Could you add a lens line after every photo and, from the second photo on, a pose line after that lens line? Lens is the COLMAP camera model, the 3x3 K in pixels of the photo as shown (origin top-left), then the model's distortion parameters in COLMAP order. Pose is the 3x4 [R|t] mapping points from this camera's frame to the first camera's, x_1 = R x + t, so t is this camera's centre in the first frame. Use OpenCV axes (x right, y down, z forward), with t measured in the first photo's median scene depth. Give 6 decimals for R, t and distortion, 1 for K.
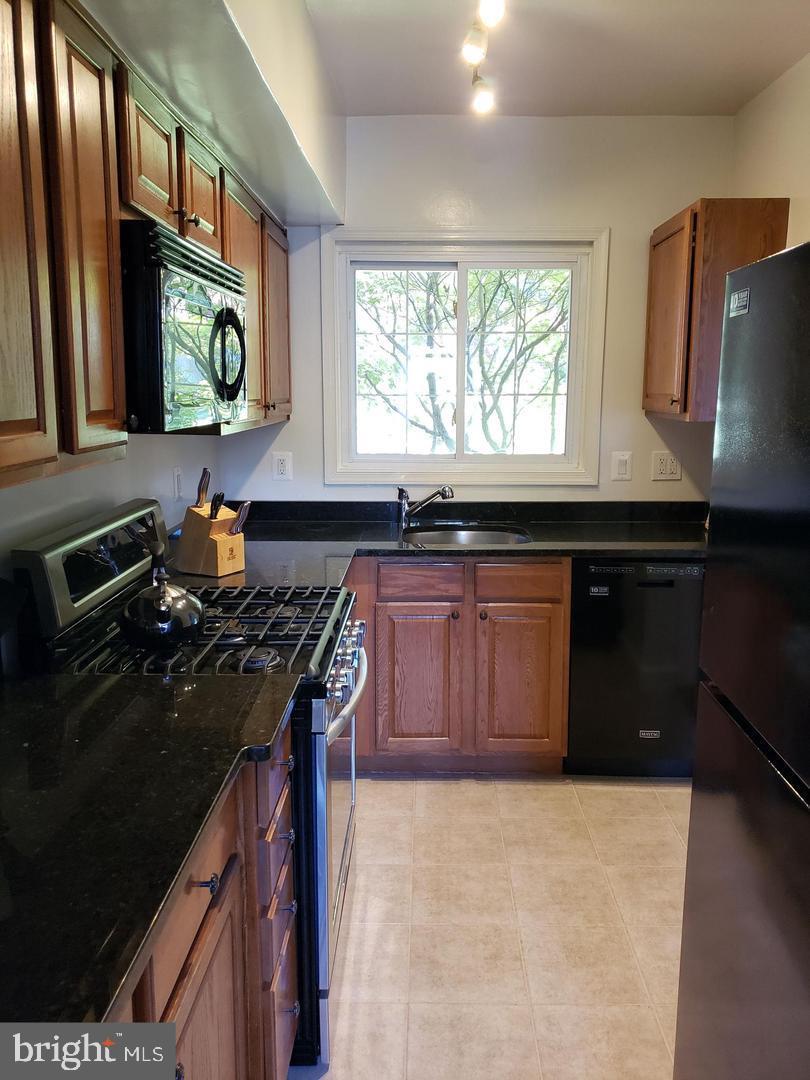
lens RADIAL K [[825.9, 0, 426.8], [0, 825.9, 537.8], [0, 0, 1]] dist [0.043786, -0.046842]
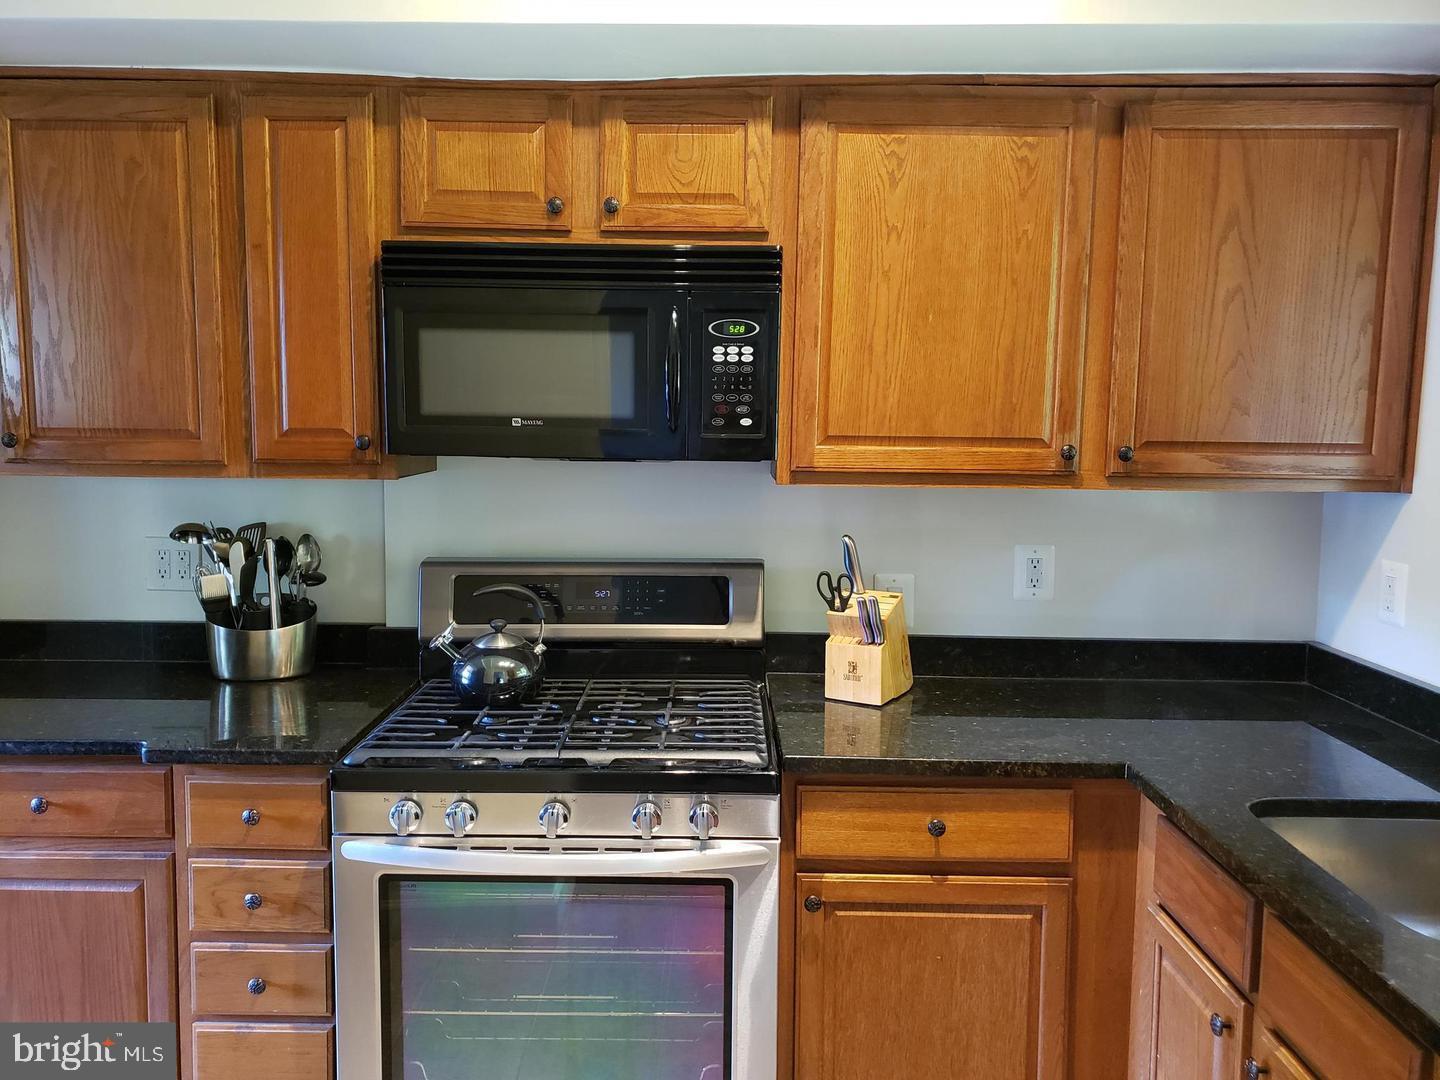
lens RADIAL K [[1101.2, 0, 699.8], [0, 1101.2, 530.7], [0, 0, 1]] dist [0.043786, -0.046842]
pose [[-0.002984, 0.106038, -0.994358, 0.520299], [-0.190849, 0.976024, 0.104656, -0.133935], [0.981615, 0.190084, 0.017325, 0.729066]]
